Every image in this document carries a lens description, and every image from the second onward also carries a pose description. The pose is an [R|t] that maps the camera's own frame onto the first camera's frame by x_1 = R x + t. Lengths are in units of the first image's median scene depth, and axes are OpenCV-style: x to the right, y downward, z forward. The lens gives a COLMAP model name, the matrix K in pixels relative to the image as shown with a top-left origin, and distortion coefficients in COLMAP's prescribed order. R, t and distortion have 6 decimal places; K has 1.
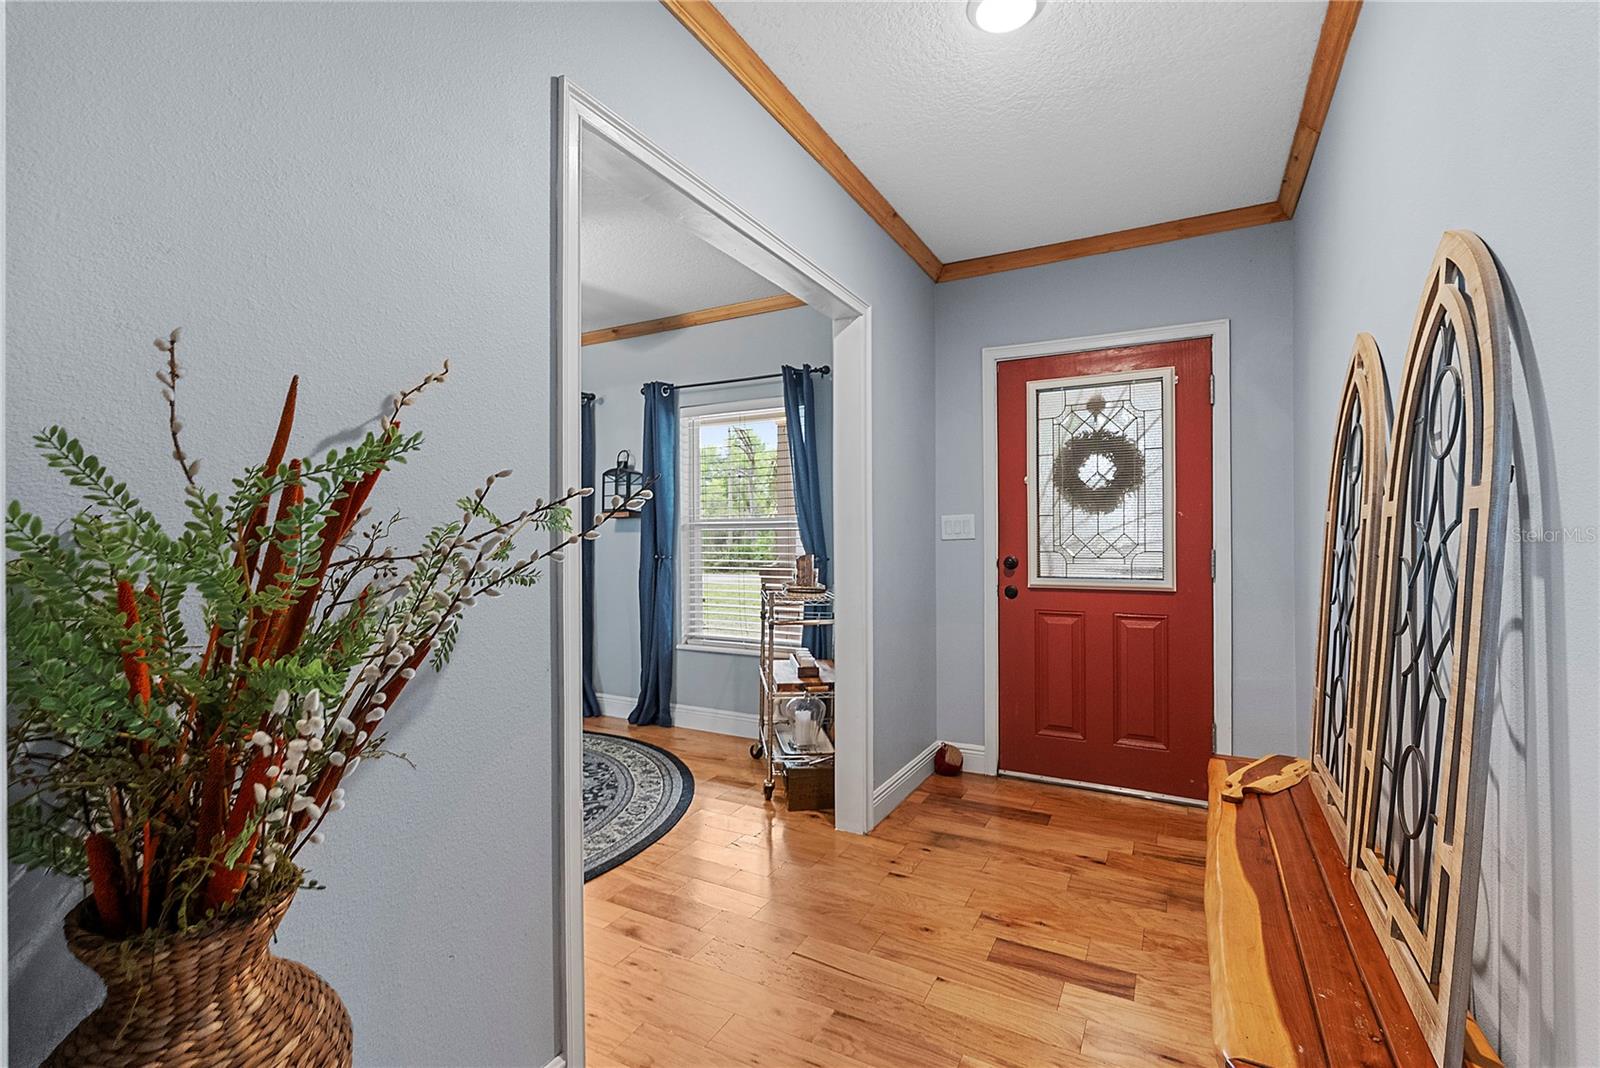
lens RADIAL K [[701.7, 0, 809.2], [0, 701.7, 540.5], [0, 0, 1]] dist [-0.022064, -0.000060]
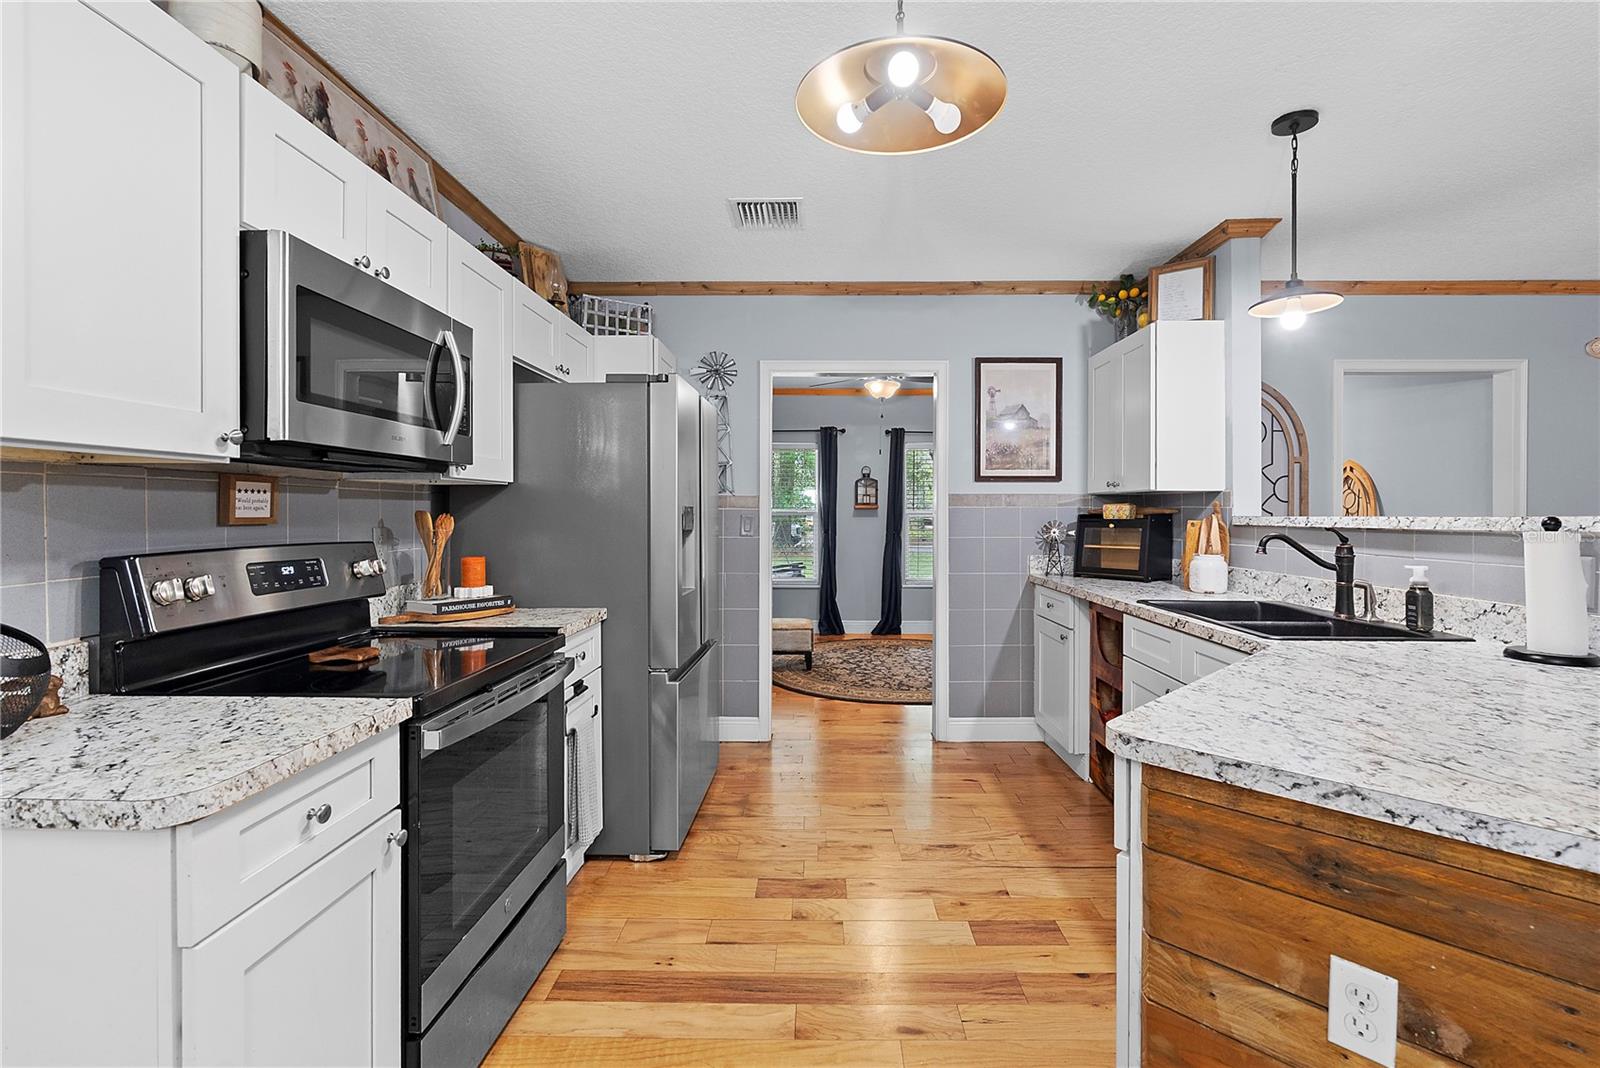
lens RADIAL K [[721.8, 0, 809.0], [0, 721.8, 508.6], [0, 0, 1]] dist [0.000808, -0.000126]
pose [[0.888756, 0.007634, 0.458317, -1.385097], [-0.005143, 0.999964, -0.006684, -0.024299], [-0.458351, 0.003583, 0.888764, -0.500119]]
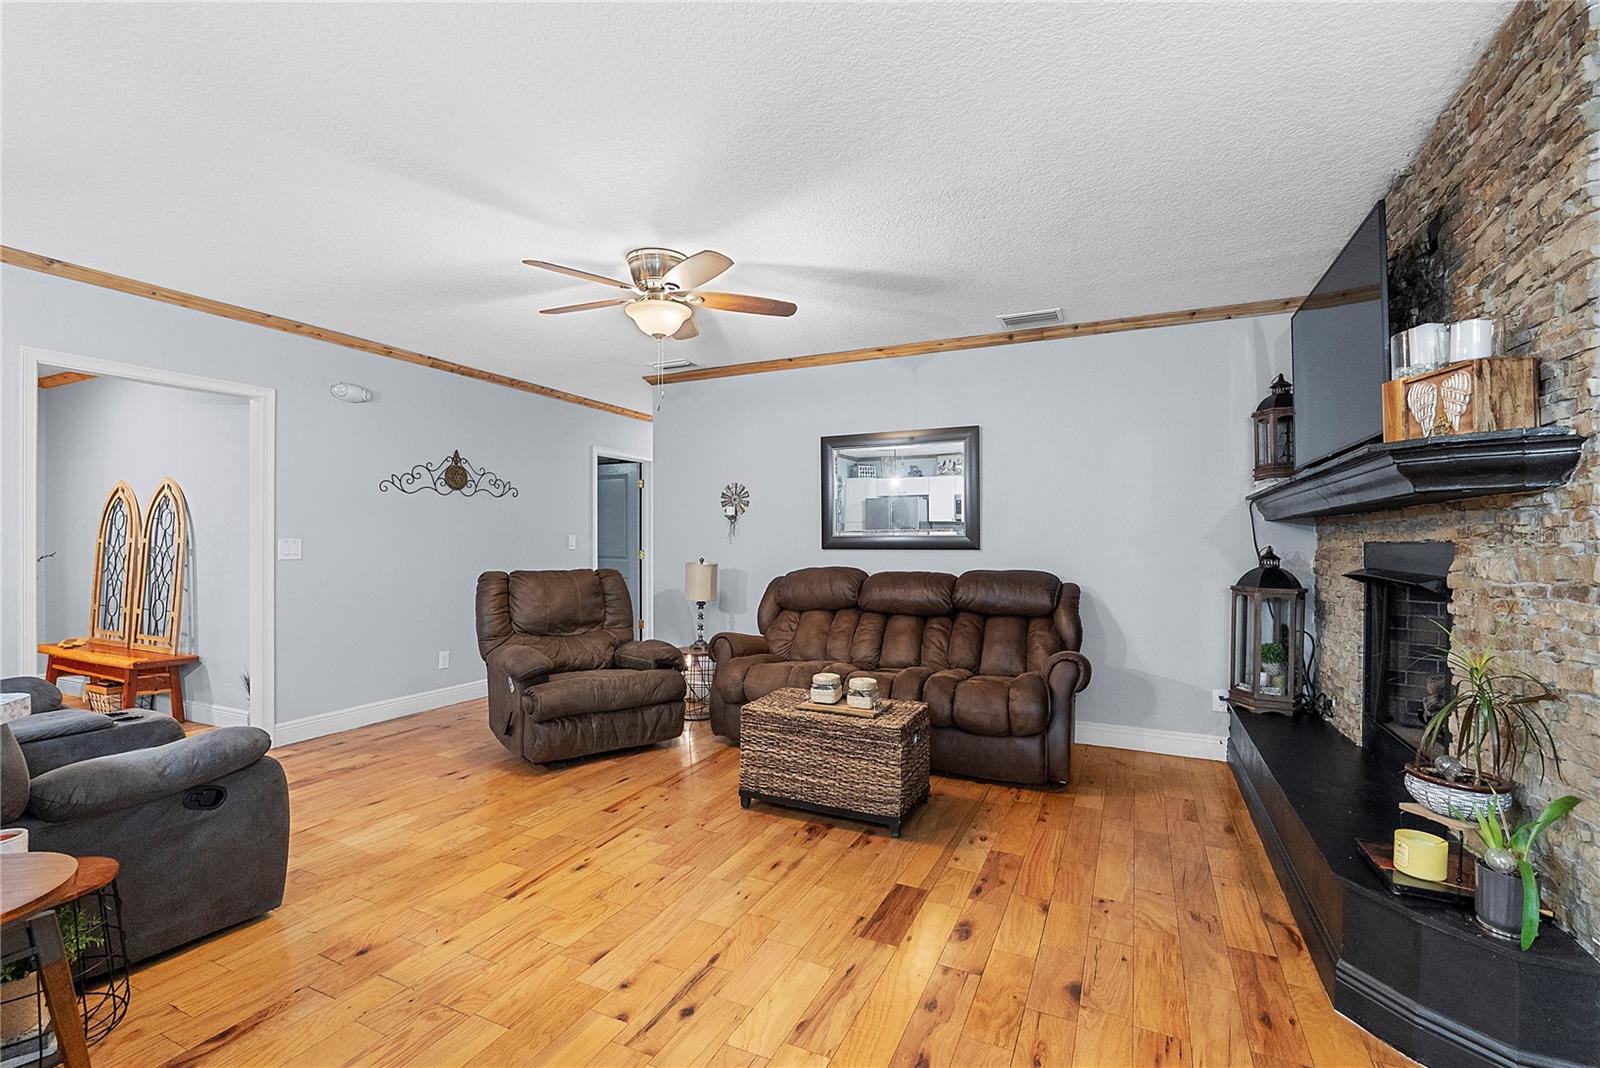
lens RADIAL K [[710.8, 0, 800.0], [0, 710.8, 534.0], [0, 0, 1]] dist [-0.005105, -0.000603]
pose [[-0.049580, 0.009948, 0.998721, -1.110051], [-0.000445, 0.999950, -0.009982, -0.016522], [-0.998770, -0.000939, -0.049573, -0.827423]]
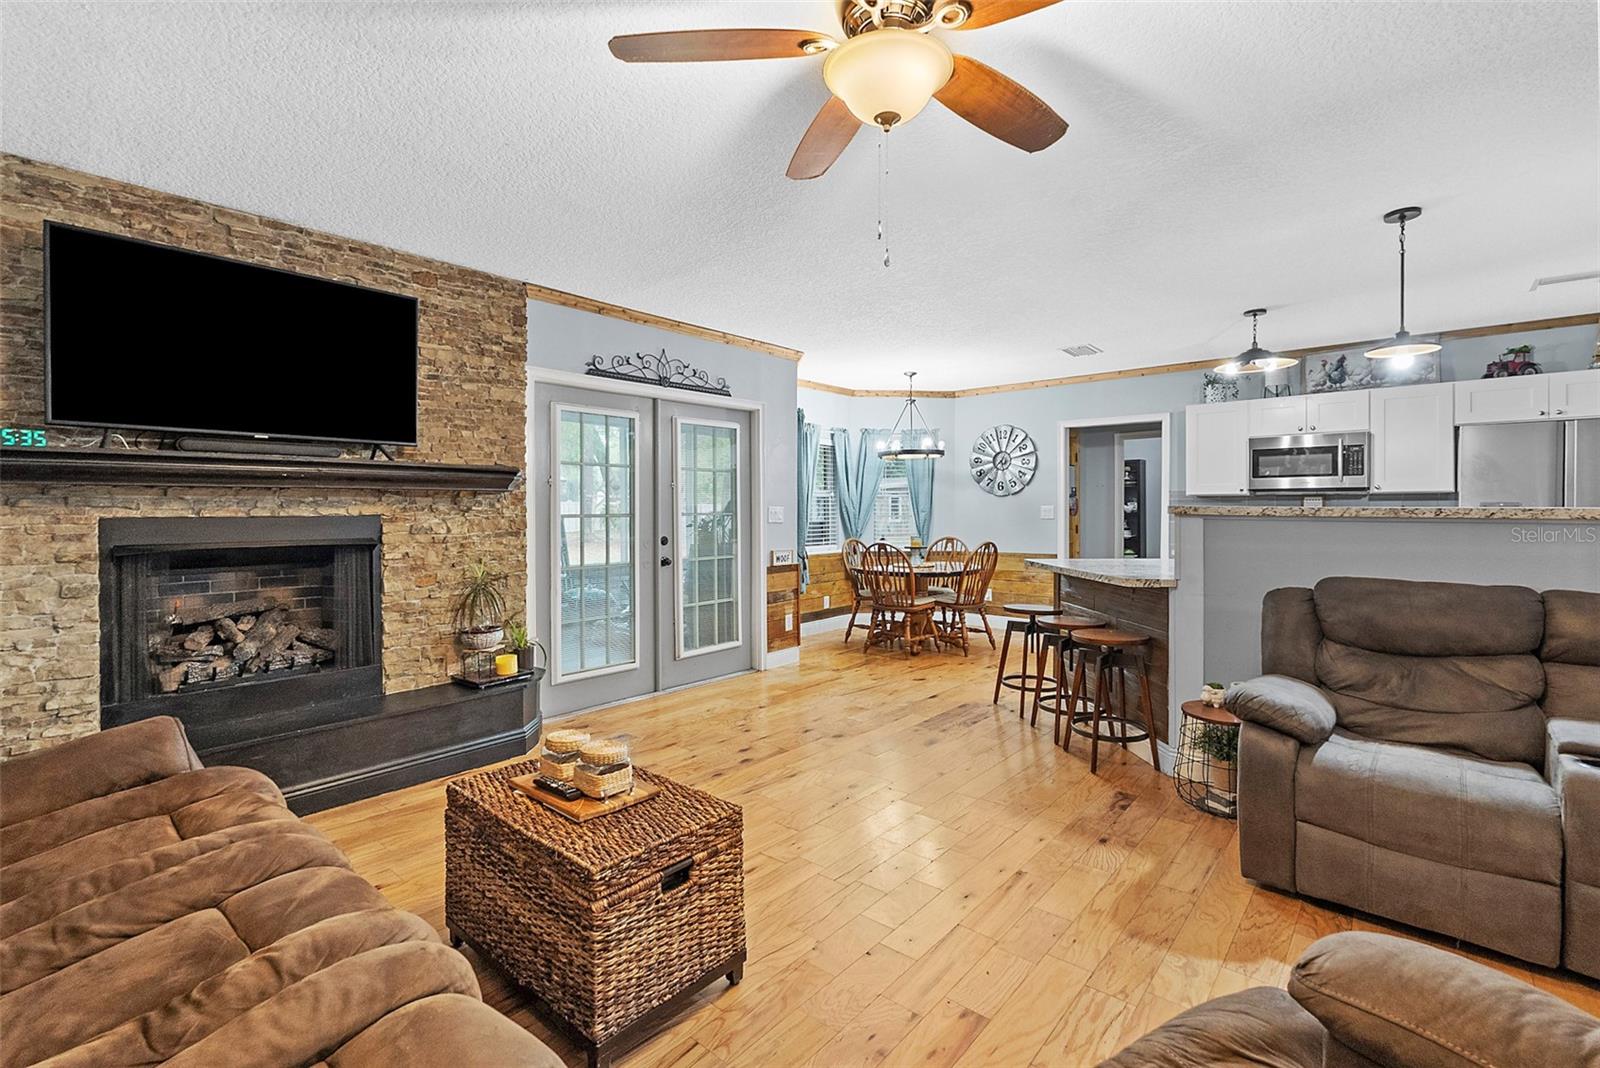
lens RADIAL K [[721.8, 0, 809.0], [0, 721.8, 508.6], [0, 0, 1]] dist [0.000808, -0.000126]
pose [[-0.203843, 0.005200, -0.978990, 0.262806], [0.000365, 0.999986, 0.005236, -0.027579], [0.979003, 0.000710, -0.203843, -0.647578]]
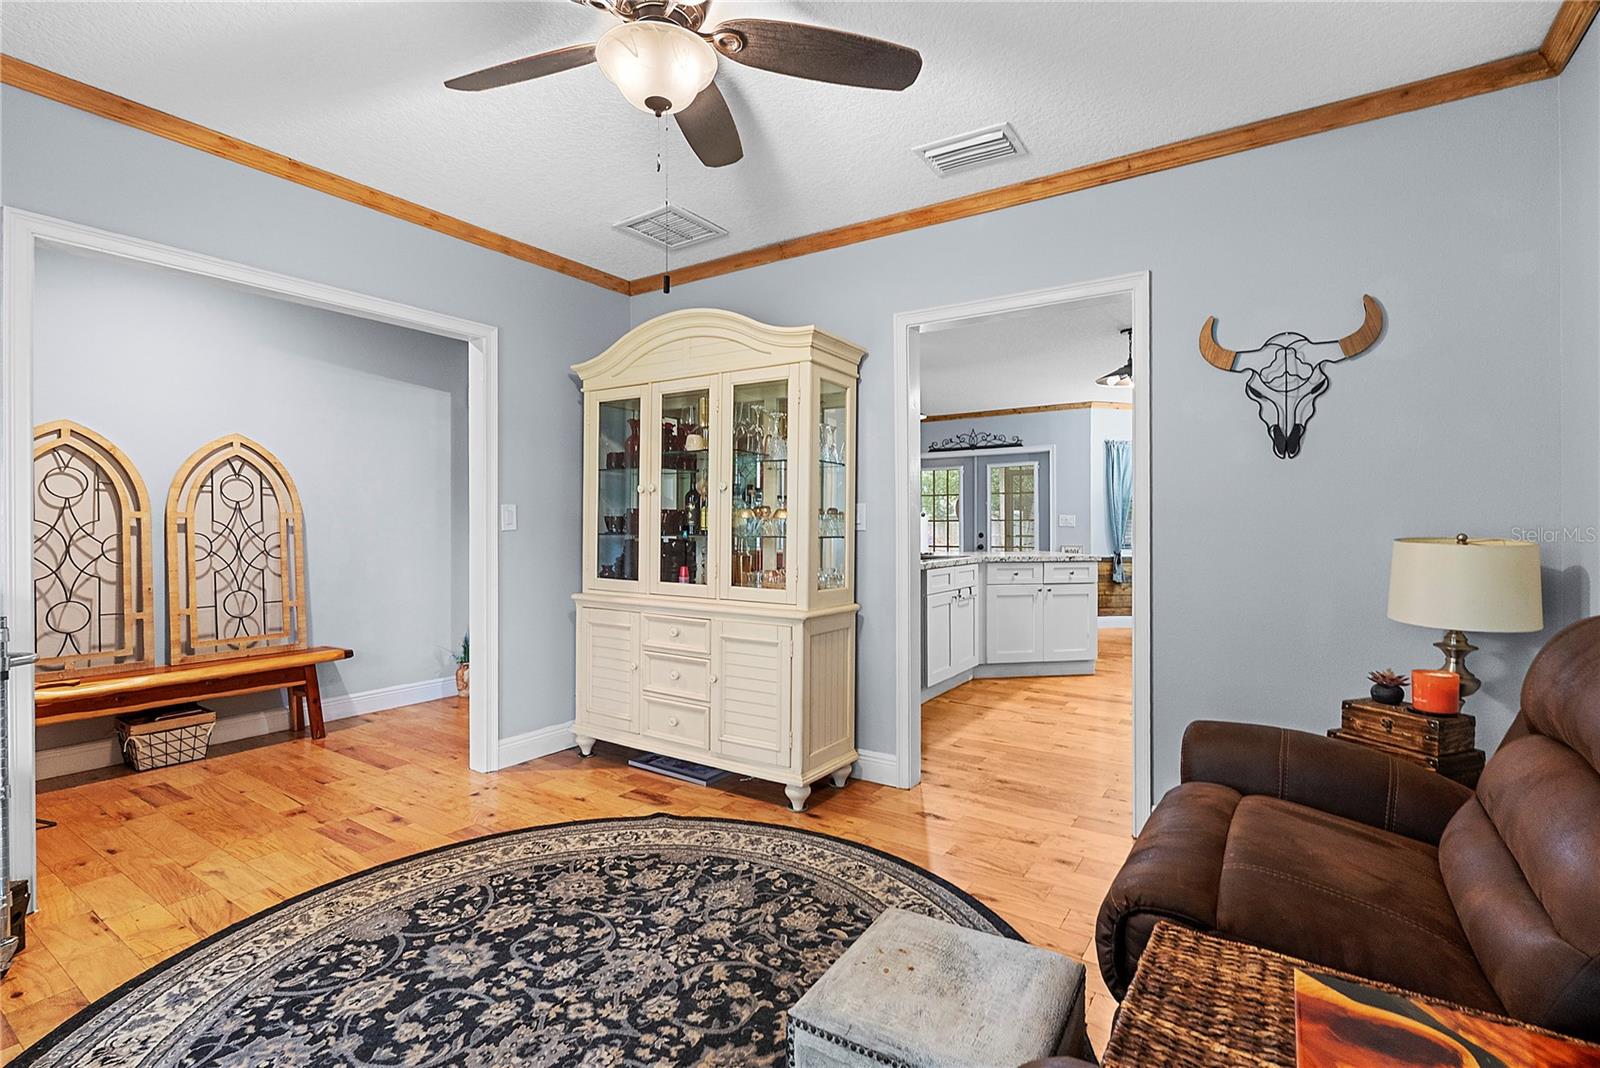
lens RADIAL K [[739.3, 0, 814.7], [0, 739.3, 528.3], [0, 0, 1]] dist [-0.000041, -0.000207]
pose [[-0.996125, 0.006365, 0.087721, -0.664629], [0.006894, 0.999960, 0.005723, -0.001982], [-0.087681, 0.006305, -0.996129, 1.304181]]
